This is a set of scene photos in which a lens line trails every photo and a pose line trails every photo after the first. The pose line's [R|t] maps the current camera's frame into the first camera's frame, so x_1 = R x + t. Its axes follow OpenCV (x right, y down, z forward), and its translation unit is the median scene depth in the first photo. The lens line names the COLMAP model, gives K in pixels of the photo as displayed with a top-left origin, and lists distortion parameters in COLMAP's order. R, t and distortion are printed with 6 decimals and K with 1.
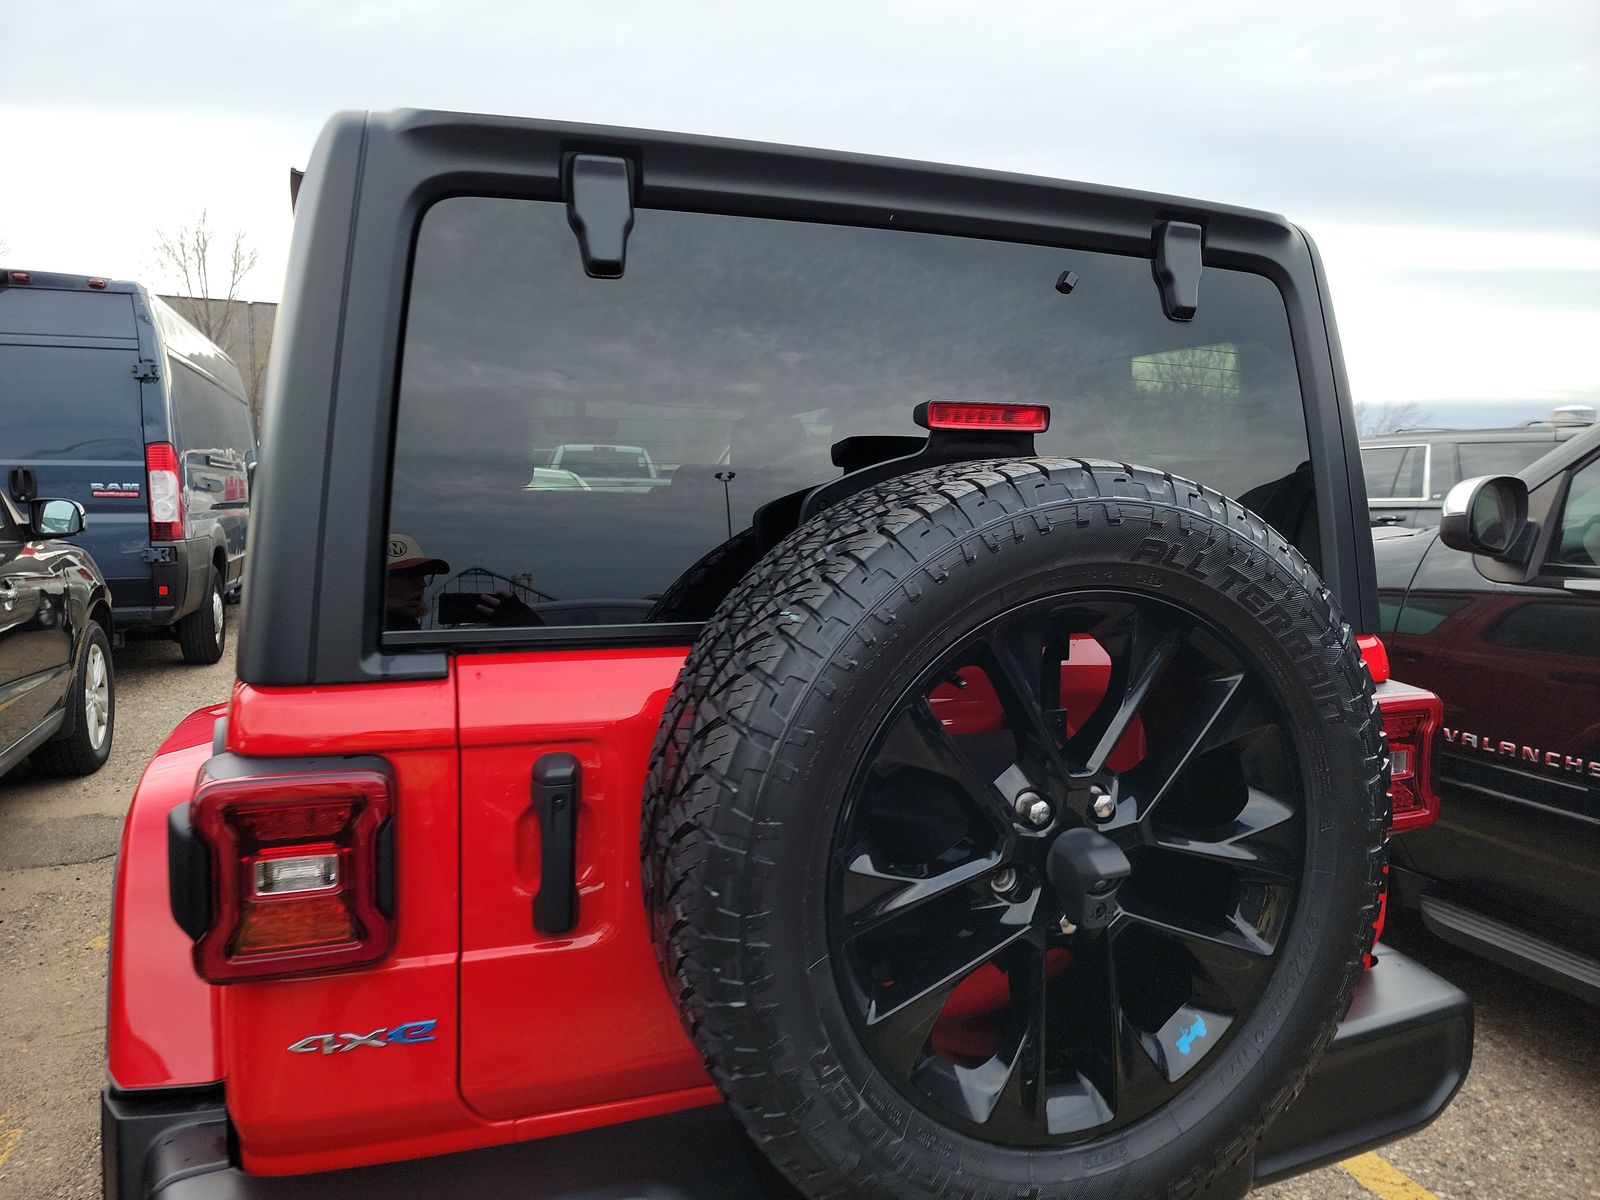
lens RADIAL K [[1105.5, 0, 800.0], [0, 1105.5, 600.0], [0, 0, 1]] dist [0.049832, -0.001974]
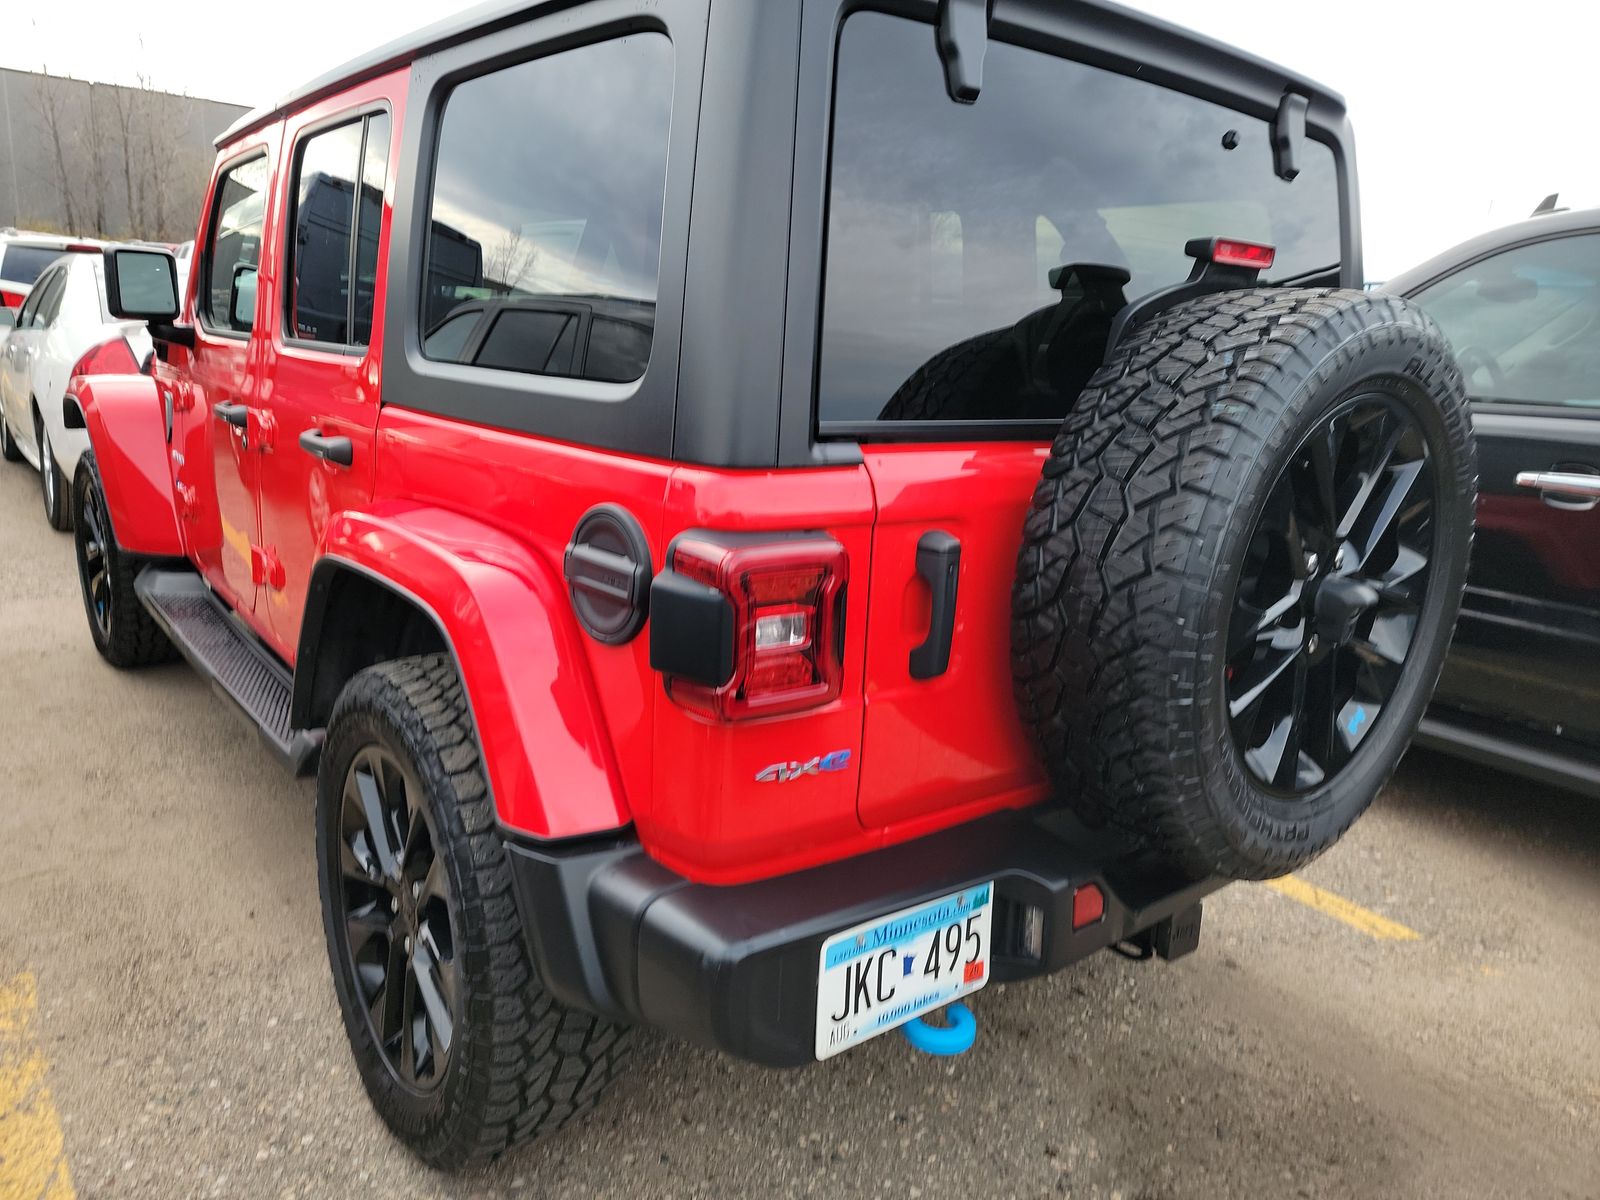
lens RADIAL K [[1105.5, 0, 800.0], [0, 1105.5, 600.0], [0, 0, 1]] dist [0.049832, -0.001974]
pose [[0.947715, -0.035992, 0.317082, -0.754249], [-0.011450, 0.989144, 0.146501, 0.042358], [-0.318912, -0.142471, 0.937015, -0.072858]]
